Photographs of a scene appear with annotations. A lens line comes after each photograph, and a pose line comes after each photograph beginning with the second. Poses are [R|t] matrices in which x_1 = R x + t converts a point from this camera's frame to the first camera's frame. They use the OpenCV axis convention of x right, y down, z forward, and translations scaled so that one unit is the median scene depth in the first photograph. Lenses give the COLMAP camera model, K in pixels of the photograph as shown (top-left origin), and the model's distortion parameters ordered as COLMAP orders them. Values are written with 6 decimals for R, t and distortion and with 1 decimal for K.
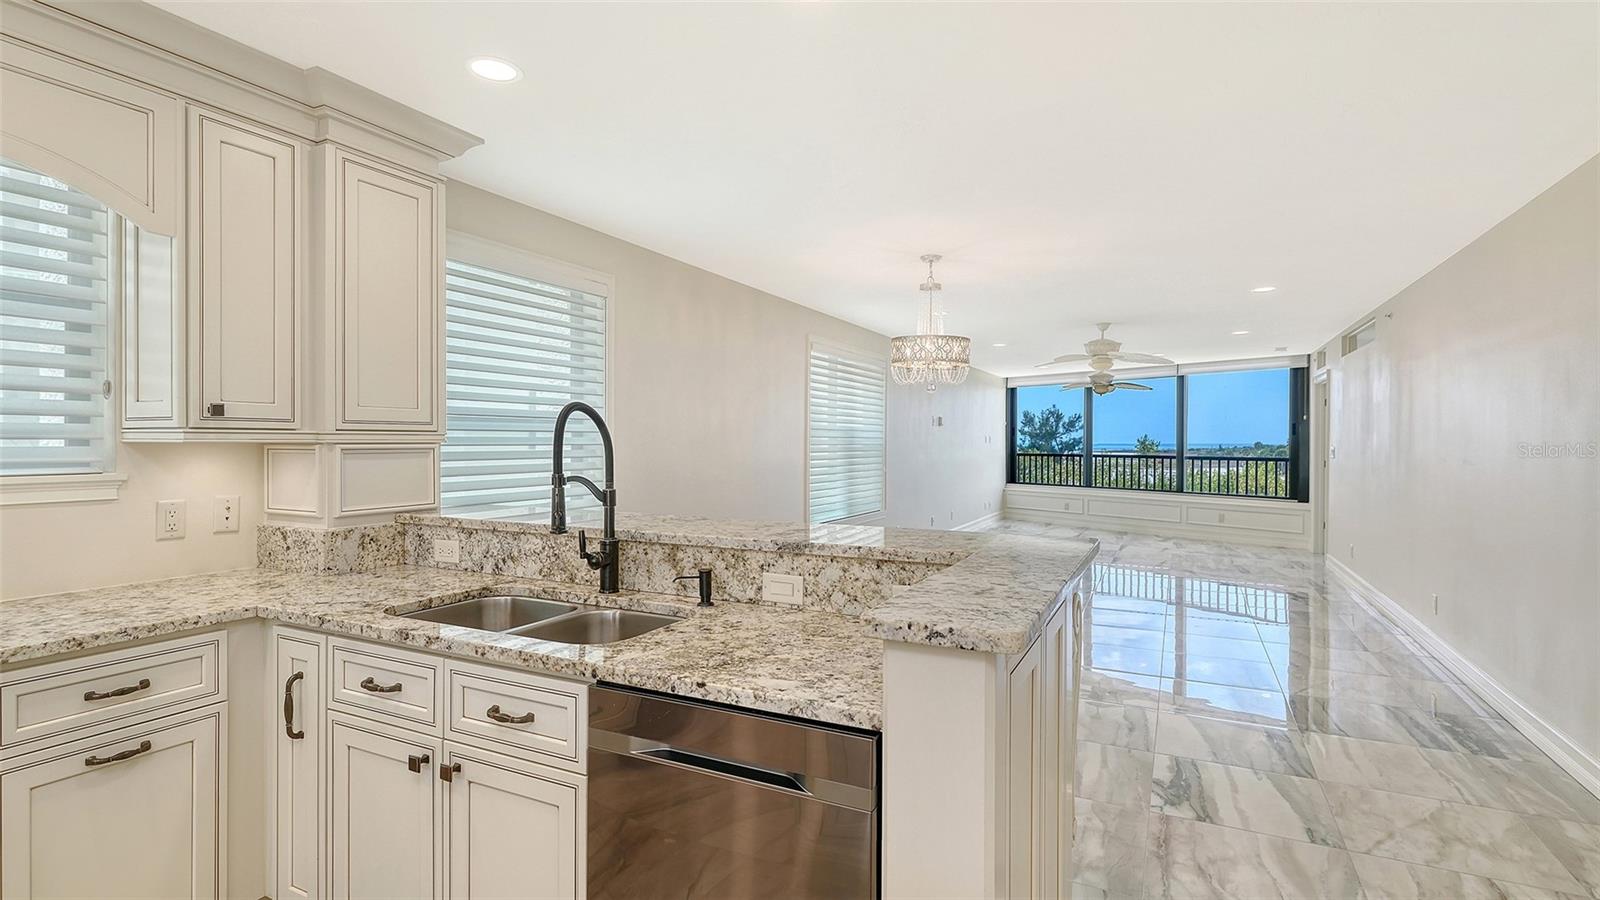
lens RADIAL K [[768.2, 0, 790.4], [0, 768.2, 450.5], [0, 0, 1]] dist [-0.004007, -0.000289]
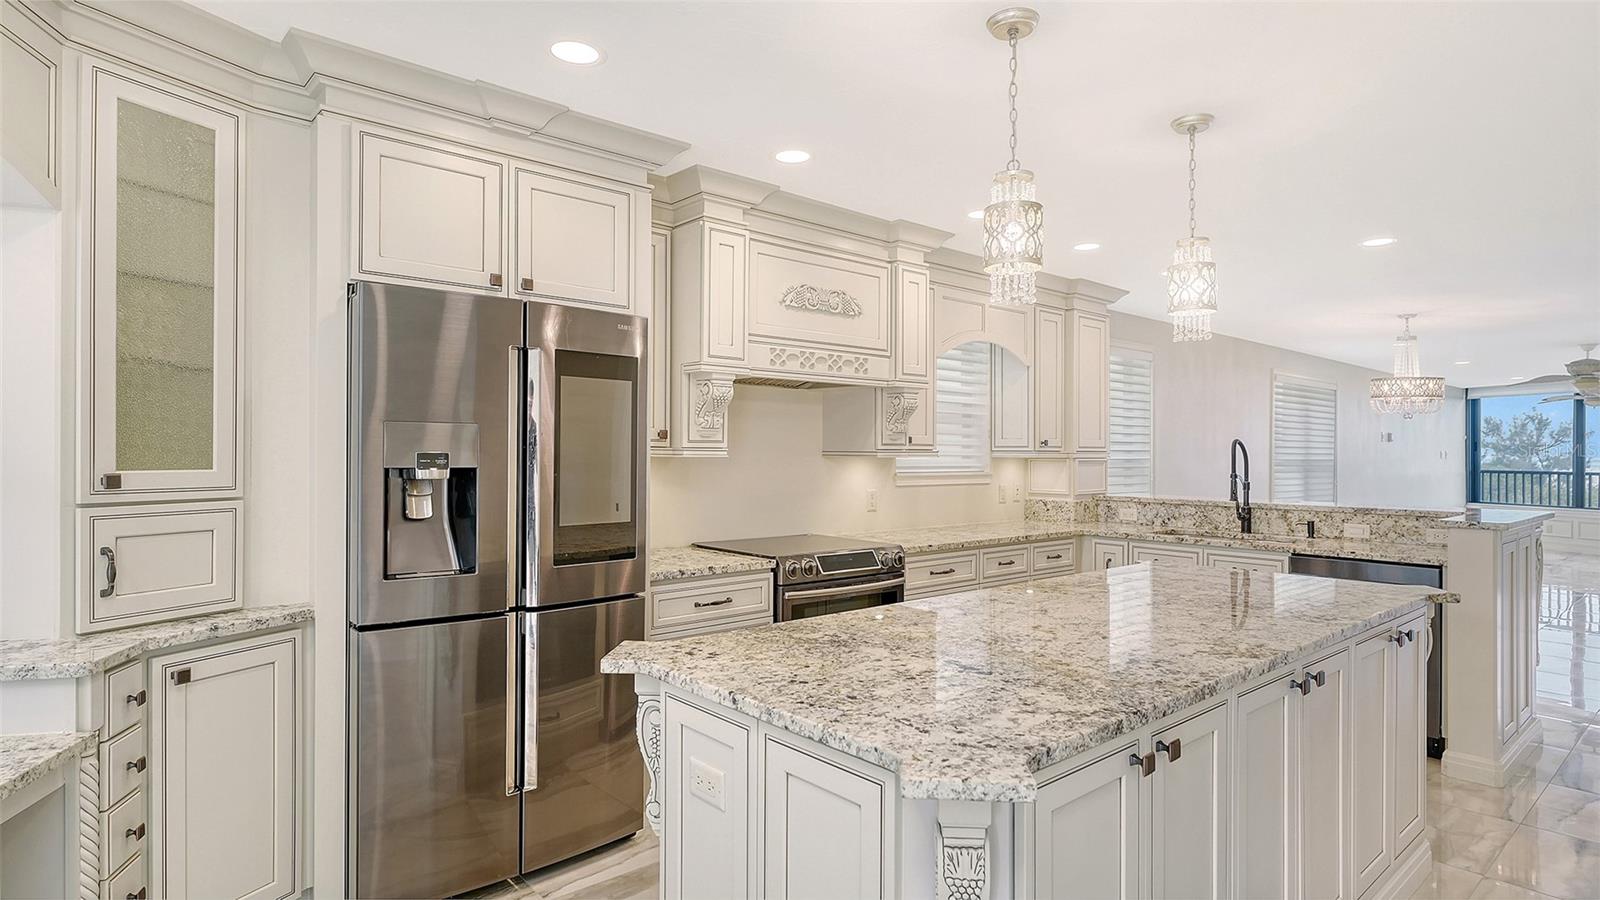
lens RADIAL K [[823.1, 0, 783.7], [0, 823.1, 452.9], [0, 0, 1]] dist [-0.007775, -0.002270]
pose [[0.915897, 0.003643, -0.401396, -0.141720], [-0.008909, 0.999897, -0.011254, 0.002704], [0.401314, 0.013883, 0.915836, -0.429637]]
